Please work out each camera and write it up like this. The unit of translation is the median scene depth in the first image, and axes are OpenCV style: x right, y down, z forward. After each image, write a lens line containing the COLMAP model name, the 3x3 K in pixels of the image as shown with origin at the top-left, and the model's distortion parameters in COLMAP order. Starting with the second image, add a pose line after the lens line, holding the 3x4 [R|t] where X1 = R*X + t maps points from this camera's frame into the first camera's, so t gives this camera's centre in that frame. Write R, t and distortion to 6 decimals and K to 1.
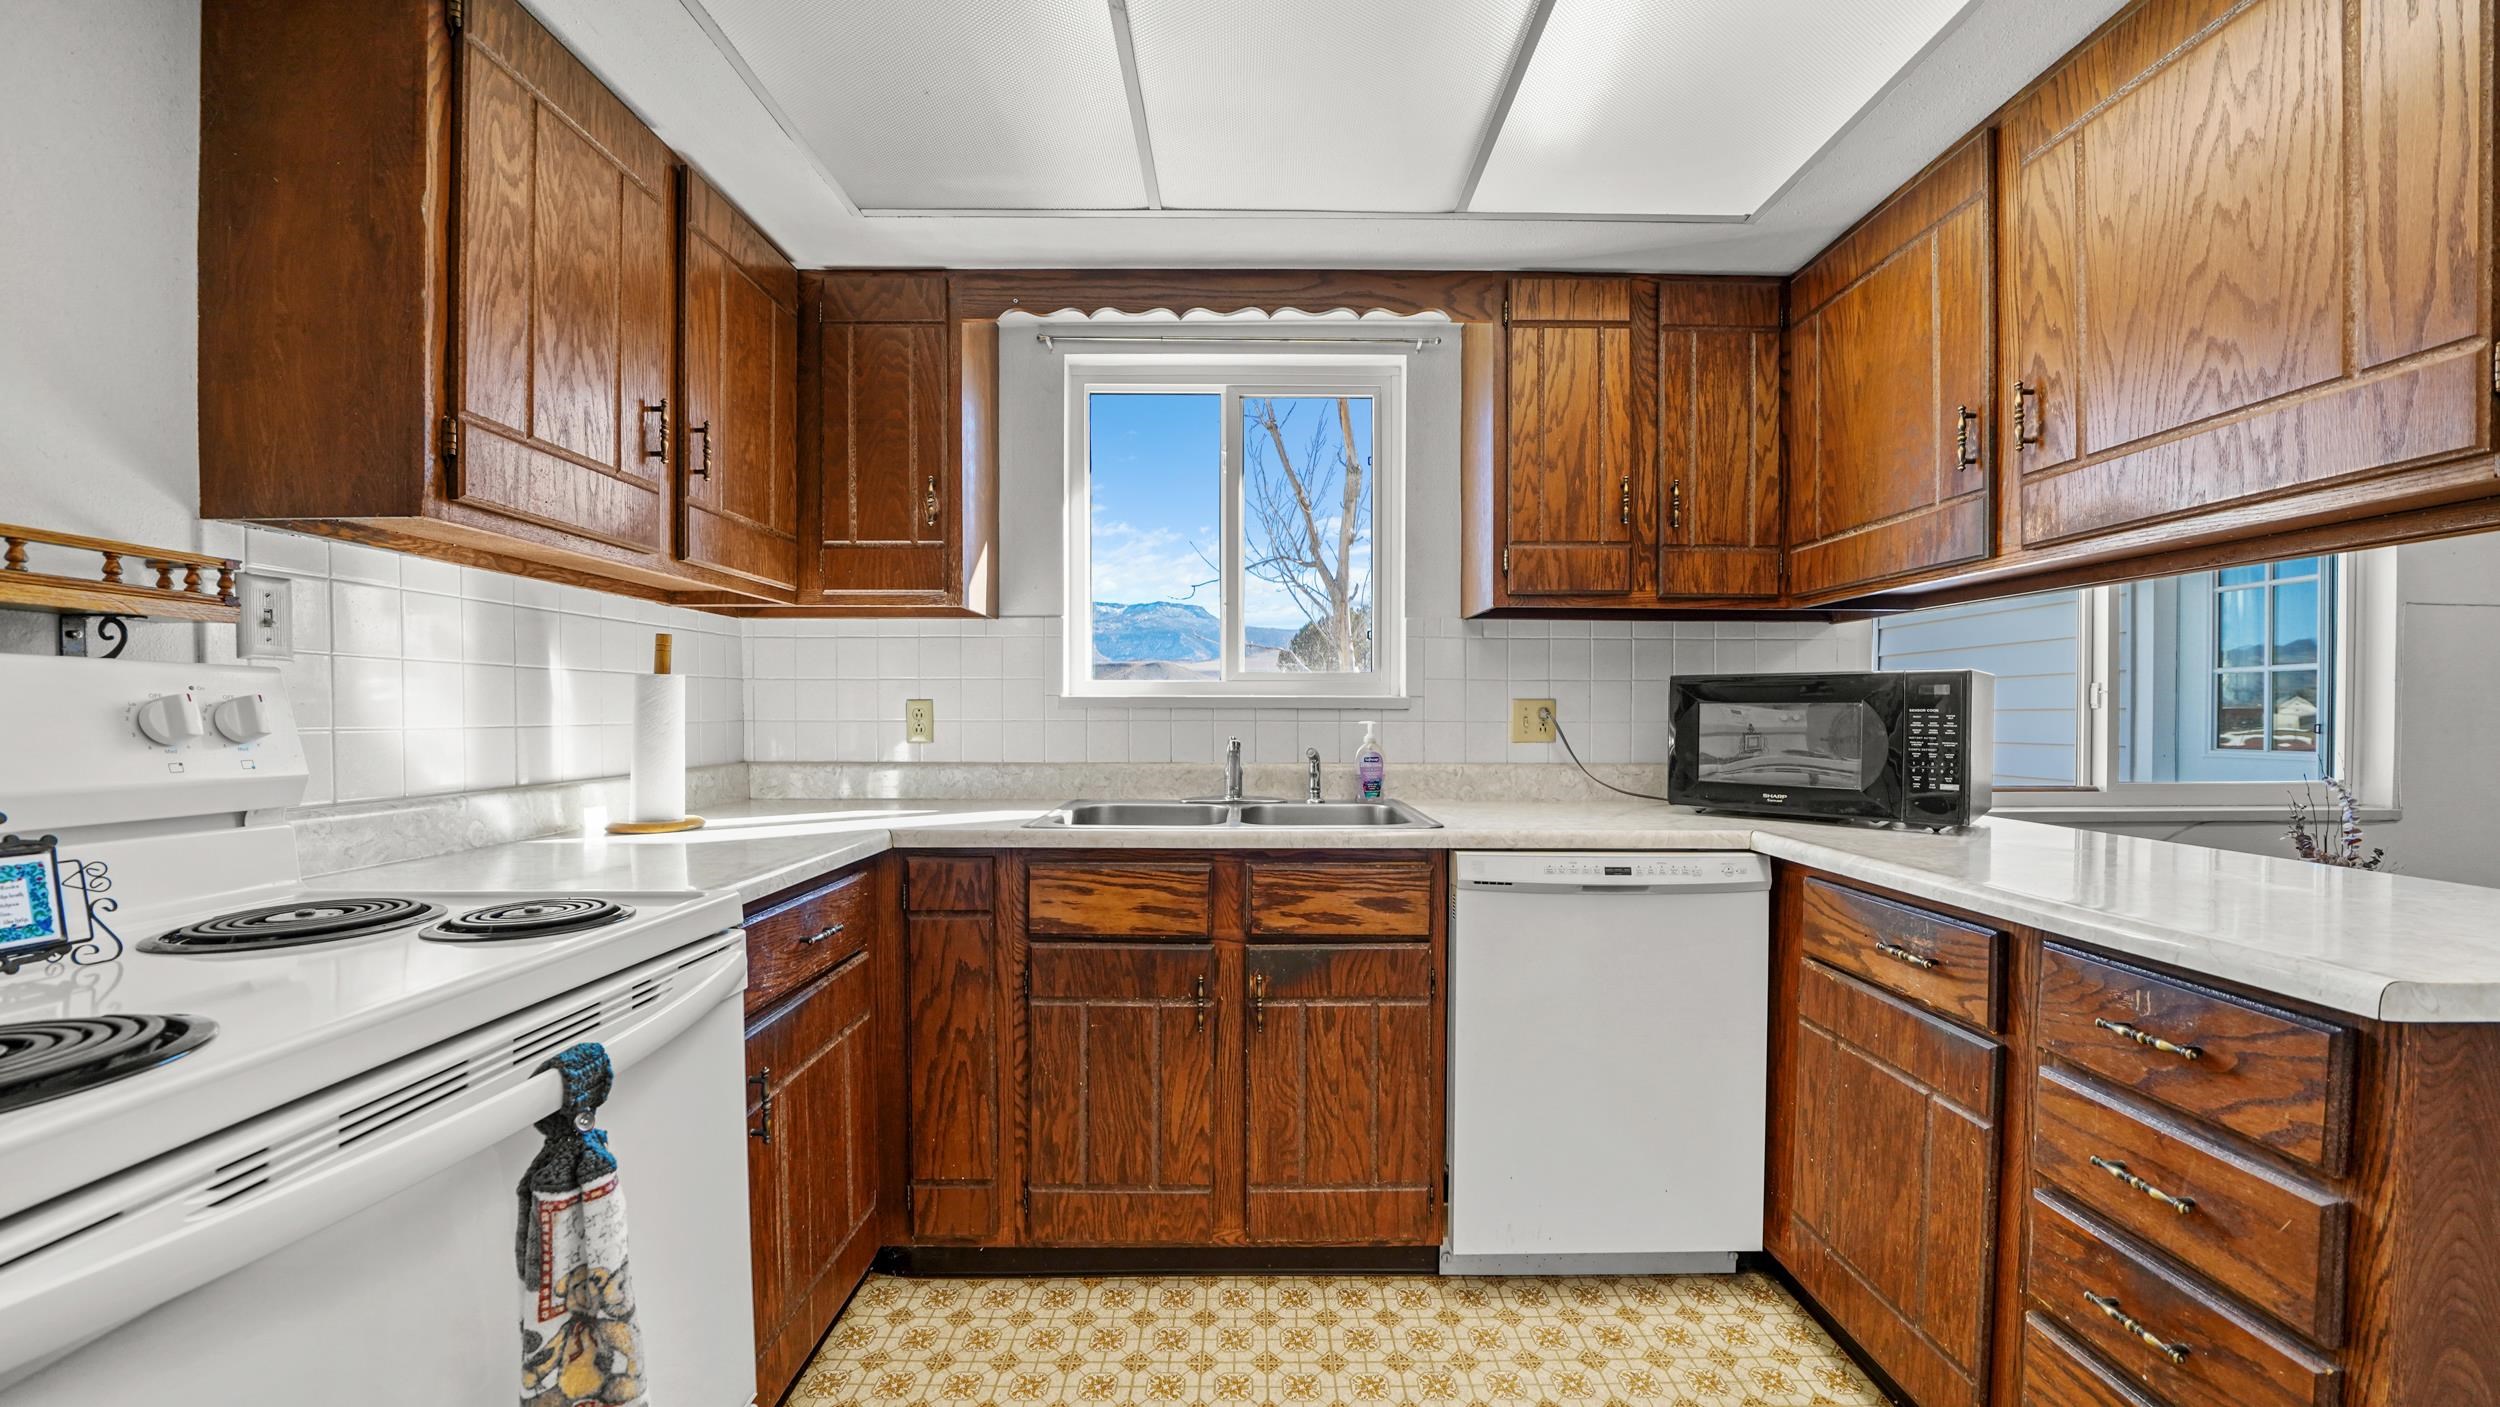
lens RADIAL K [[890.8, 0, 1253.0], [0, 890.8, 718.4], [0, 0, 1]] dist [-0.027647, 0.002075]
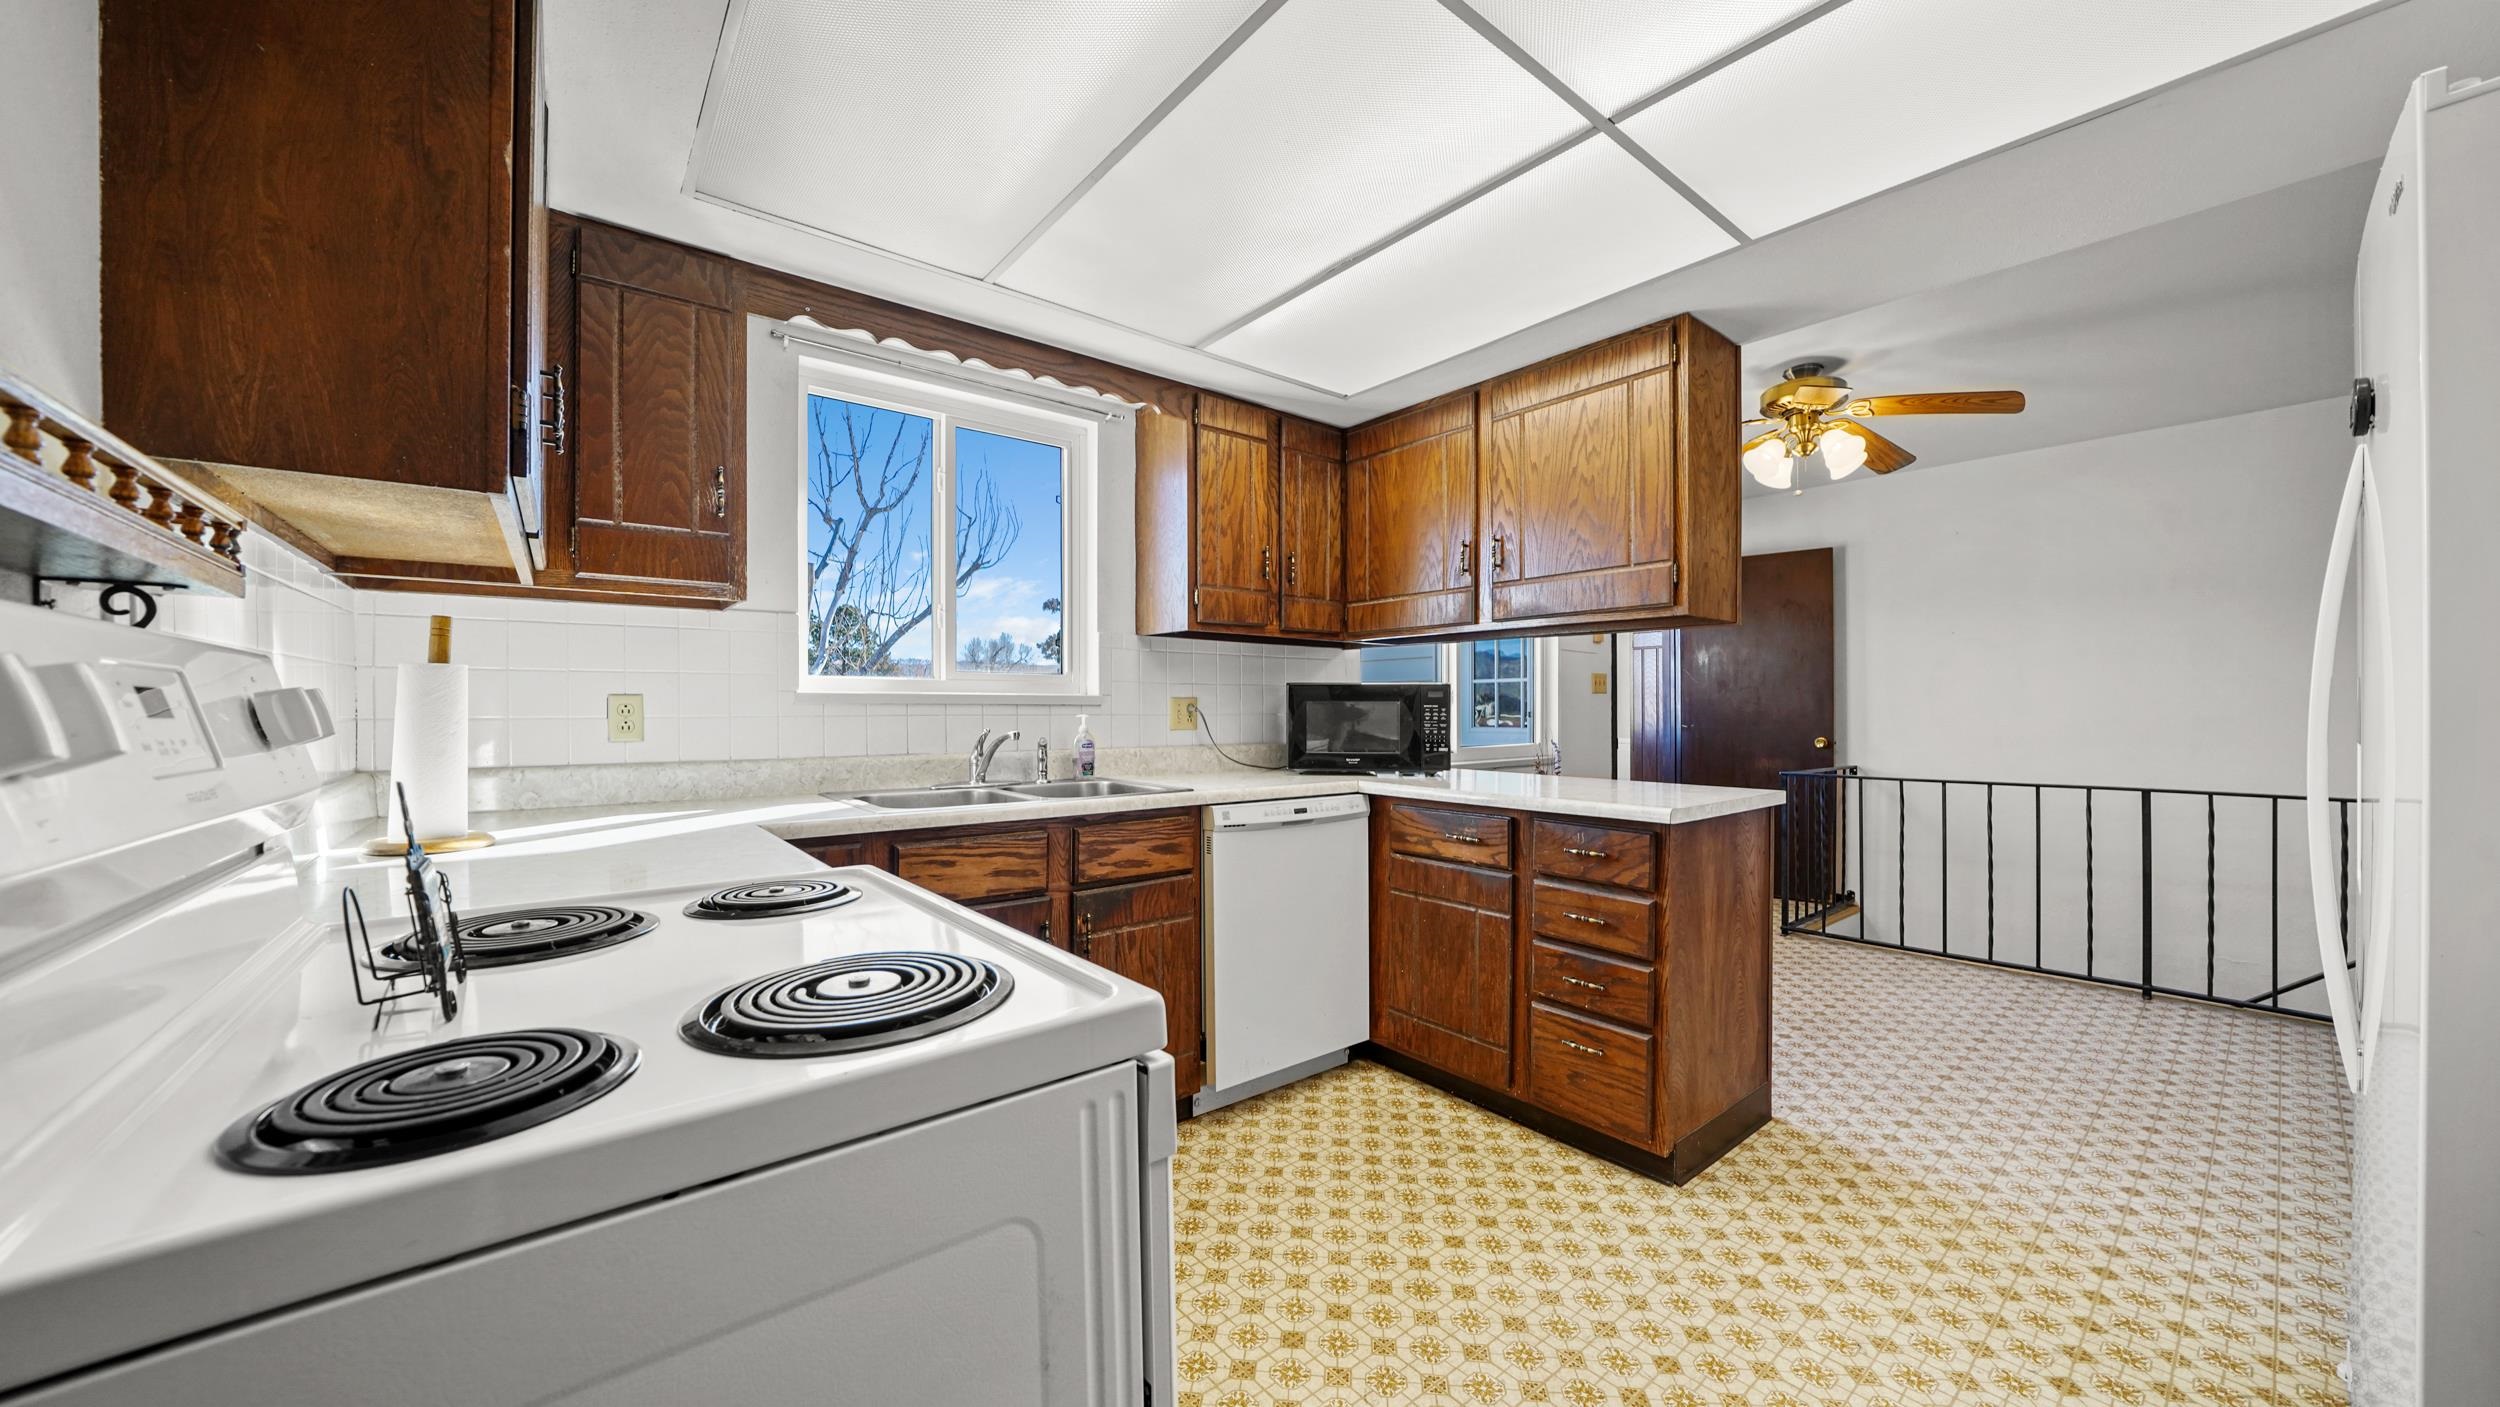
lens RADIAL K [[867.6, 0, 1250.0], [0, 867.6, 703.5], [0, 0, 1]] dist [-0.026025, 0.000088]
pose [[0.781086, 0.001737, 0.624422, -0.579192], [0.005351, 0.999941, -0.009475, 0.000067], [-0.624401, 0.010742, 0.781030, -0.117481]]
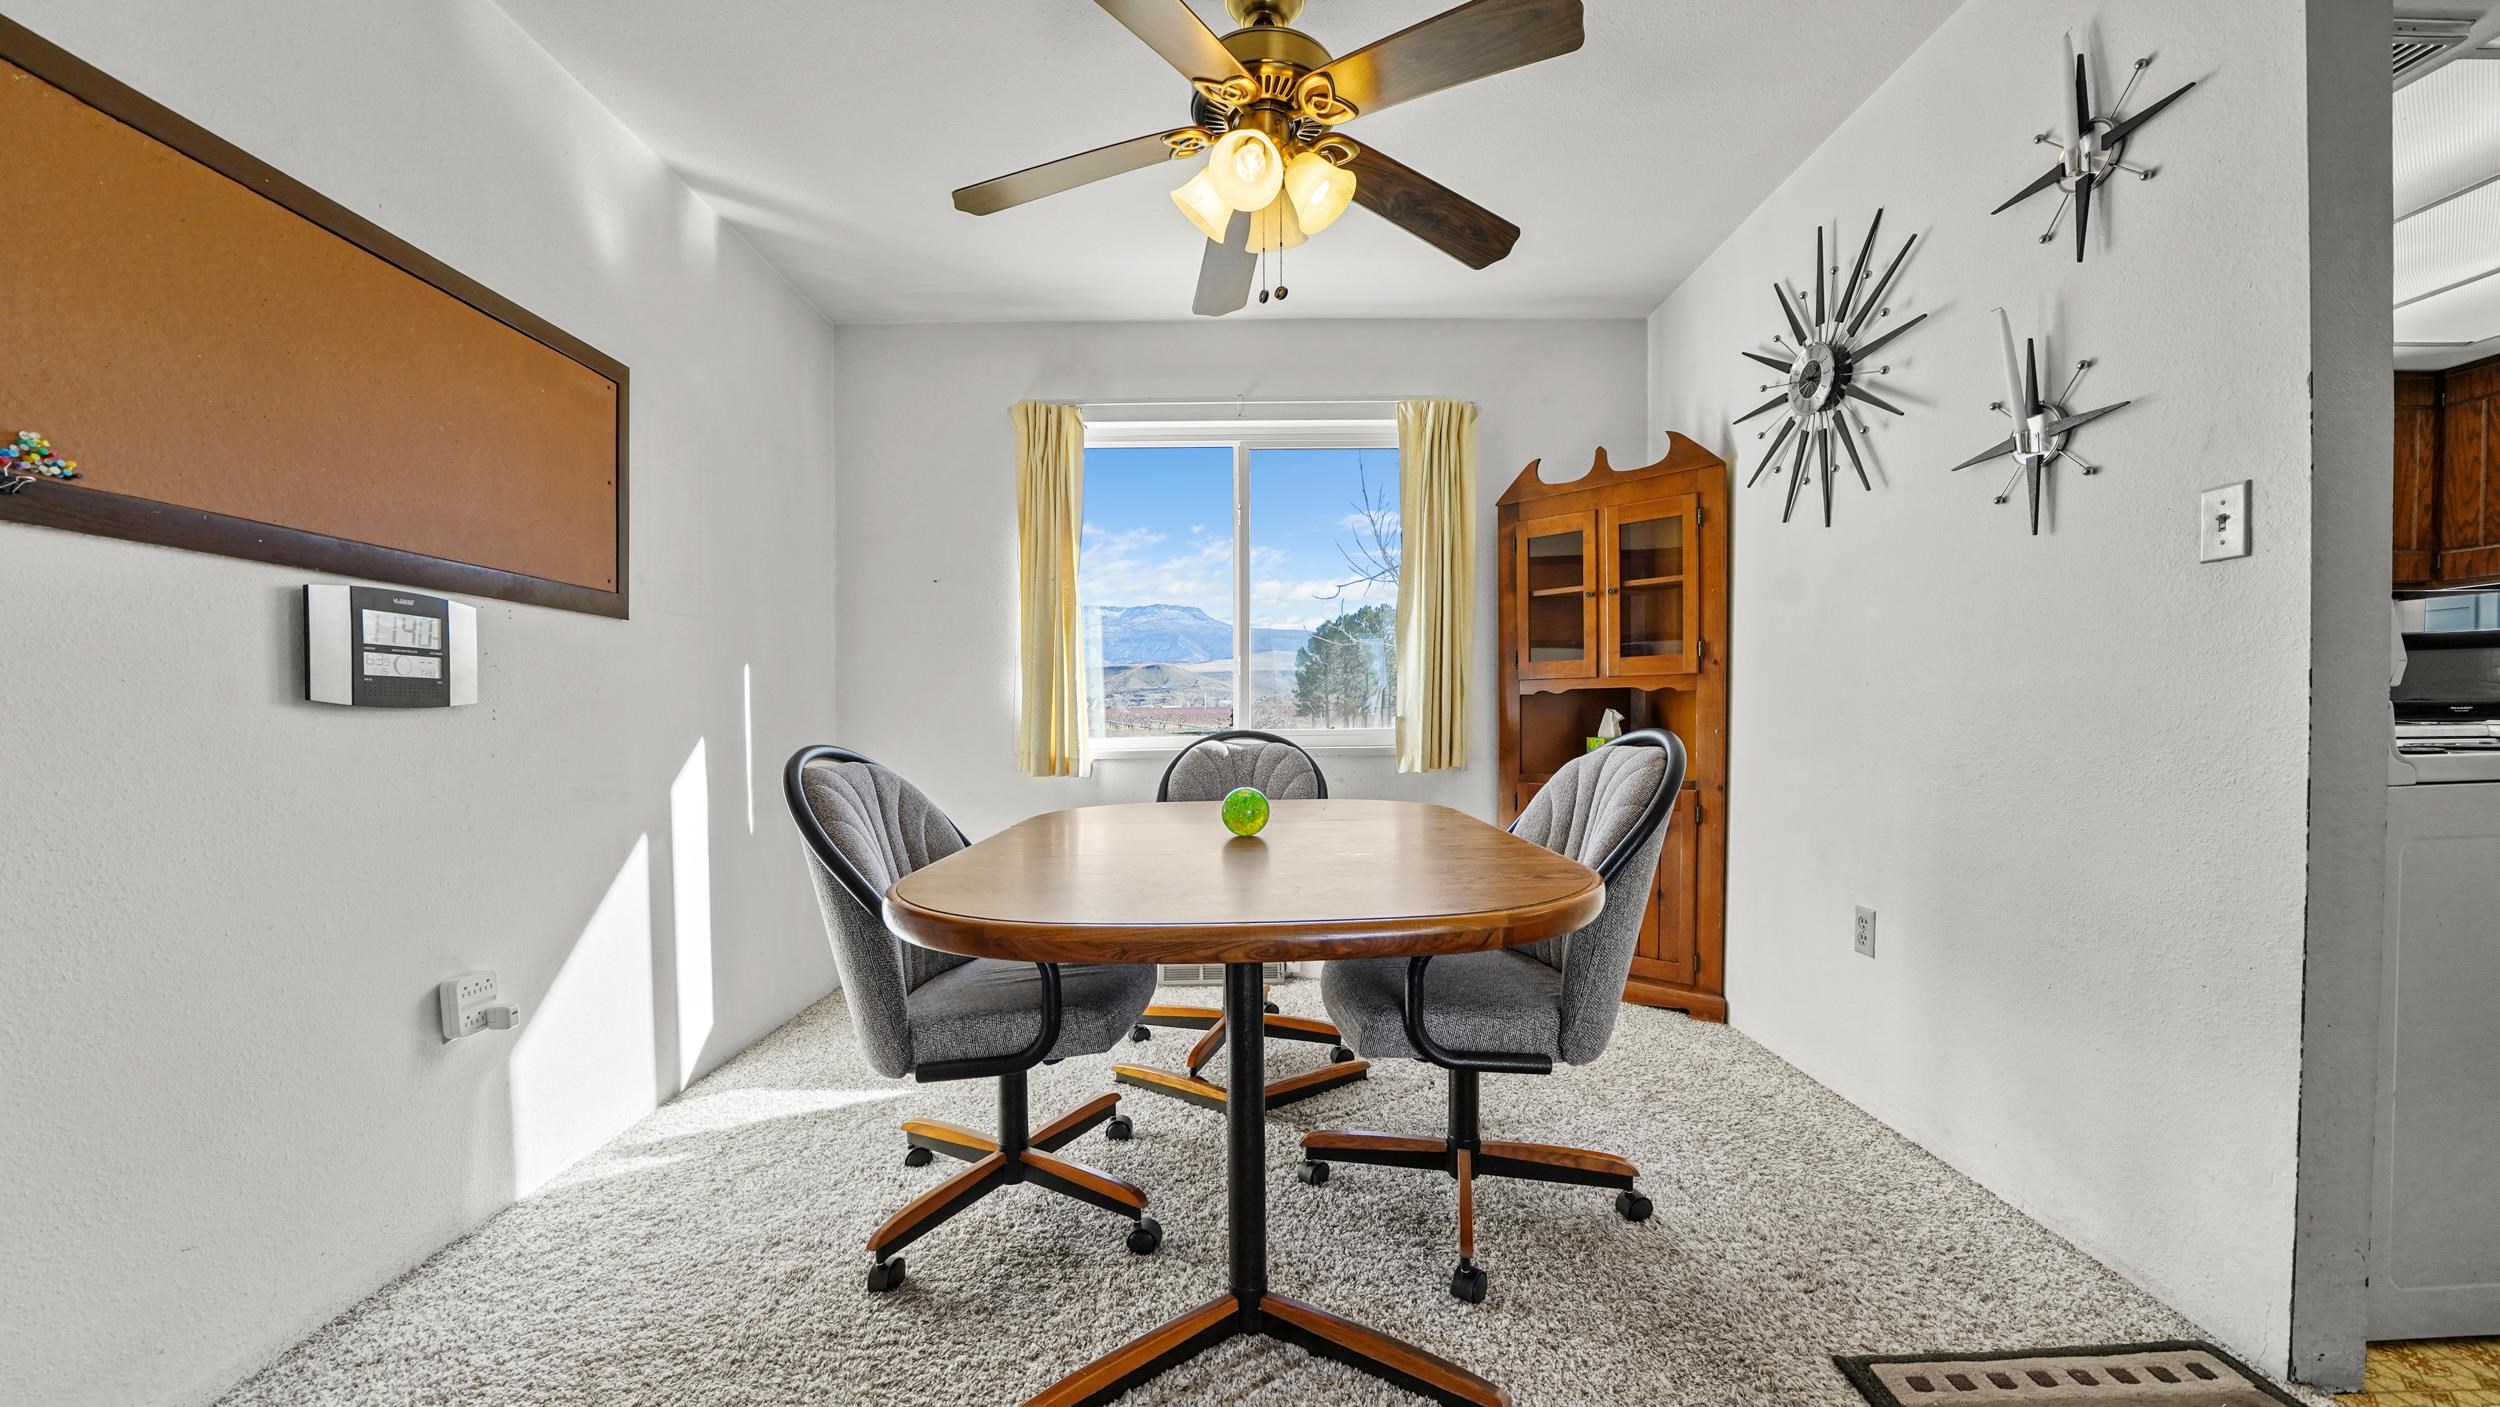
lens RADIAL K [[890.8, 0, 1253.0], [0, 890.8, 718.4], [0, 0, 1]] dist [-0.027647, 0.002075]
pose [[0.999983, -0.004444, -0.003758, -1.701356], [0.004428, 0.999981, -0.004306, 0.111082], [0.003777, 0.004289, 0.999984, -0.561932]]
